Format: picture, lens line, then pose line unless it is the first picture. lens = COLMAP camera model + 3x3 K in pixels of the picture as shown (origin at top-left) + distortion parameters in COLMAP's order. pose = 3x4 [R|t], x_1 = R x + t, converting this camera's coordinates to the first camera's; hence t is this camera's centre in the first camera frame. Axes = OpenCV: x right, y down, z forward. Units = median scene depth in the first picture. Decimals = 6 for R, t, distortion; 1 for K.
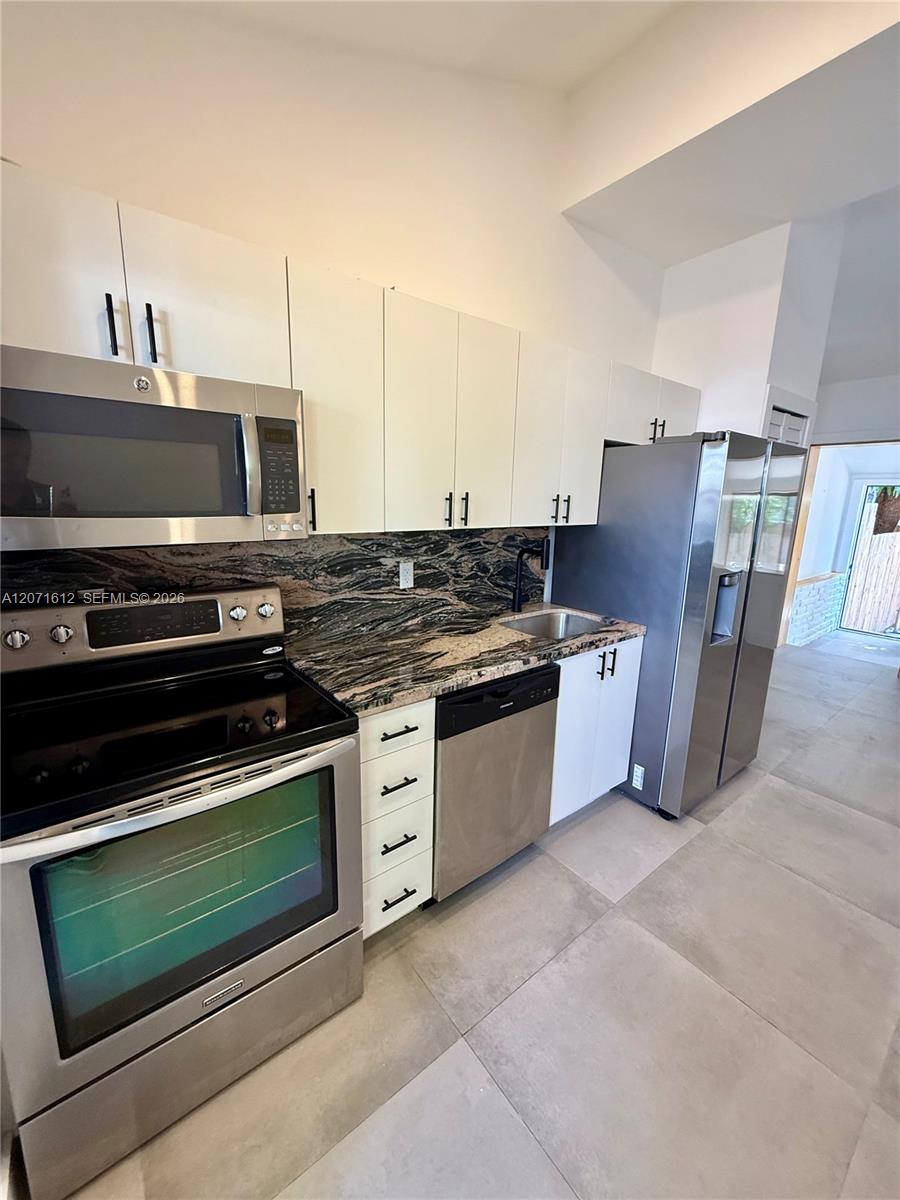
lens RADIAL K [[478.7, 0, 470.0], [0, 478.7, 596.9], [0, 0, 1]] dist [0.001116, 0.000024]
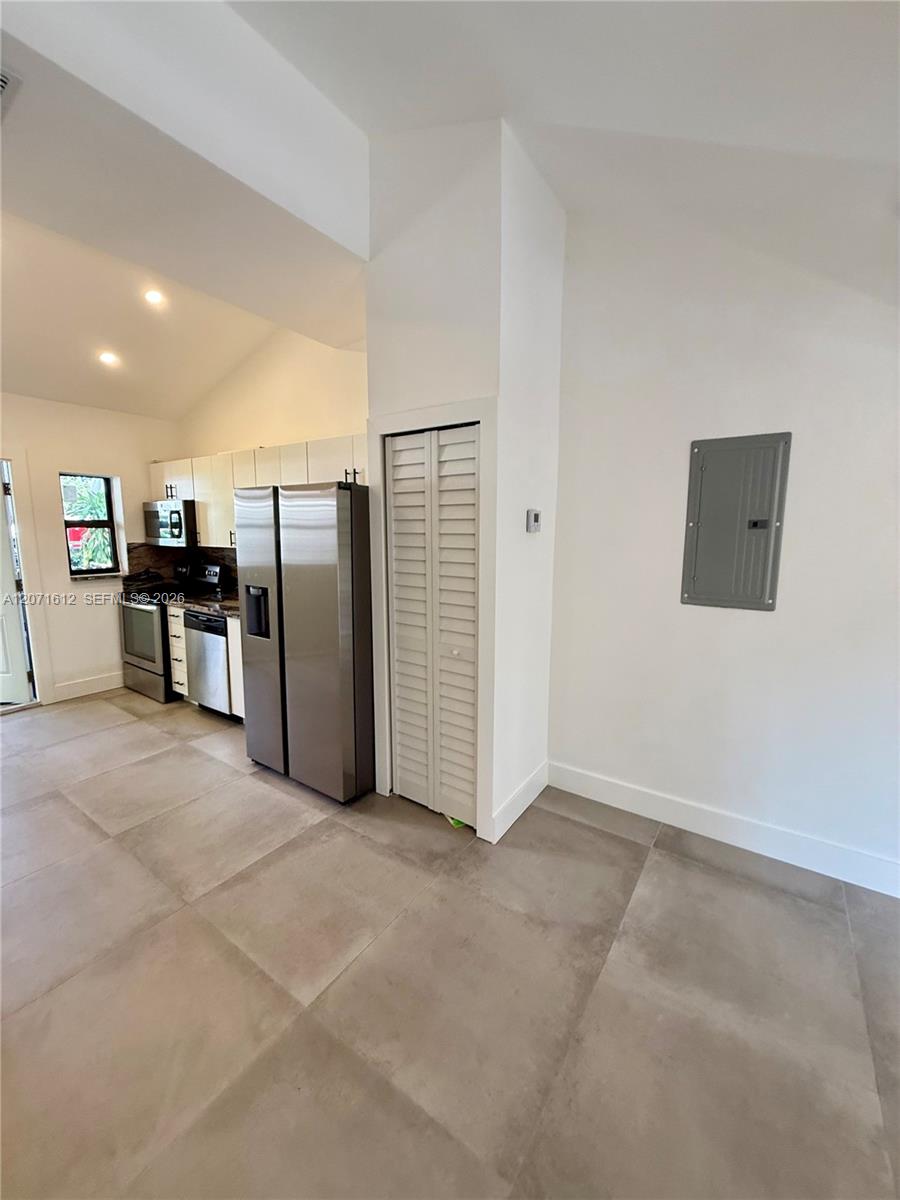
lens RADIAL K [[477.5, 0, 449.8], [0, 477.5, 597.1], [0, 0, 1]] dist [0.000593, -0.000464]
pose [[0.276086, 0.103311, -0.955564, 2.333978], [-0.192059, 0.980085, 0.050472, -0.233514], [0.941748, 0.169591, 0.290429, 1.314212]]
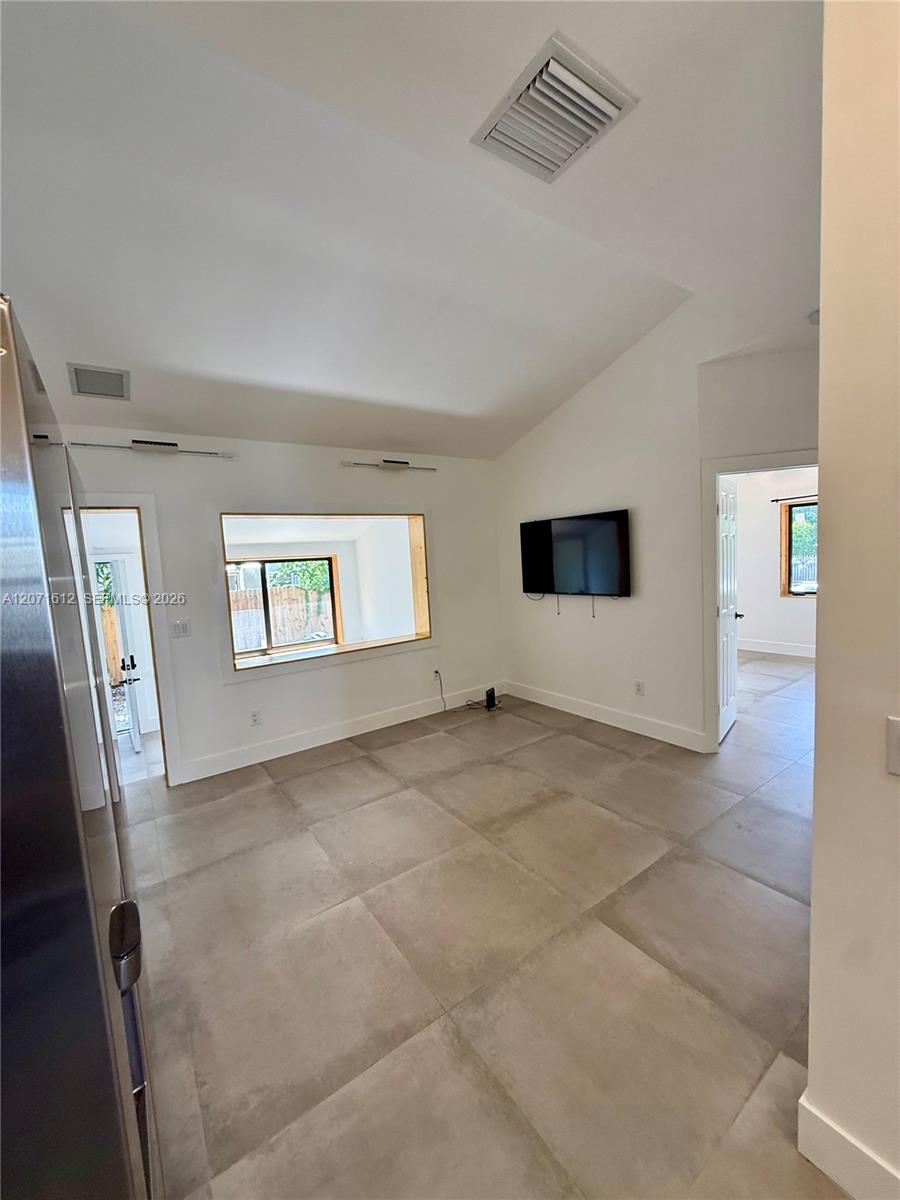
lens RADIAL K [[477.5, 0, 449.8], [0, 477.5, 597.1], [0, 0, 1]] dist [0.000593, -0.000464]
pose [[0.074705, -0.123411, 0.989540, 0.379628], [0.260444, 0.960286, 0.100100, -0.234375], [-0.962594, 0.250242, 0.103880, 0.881799]]
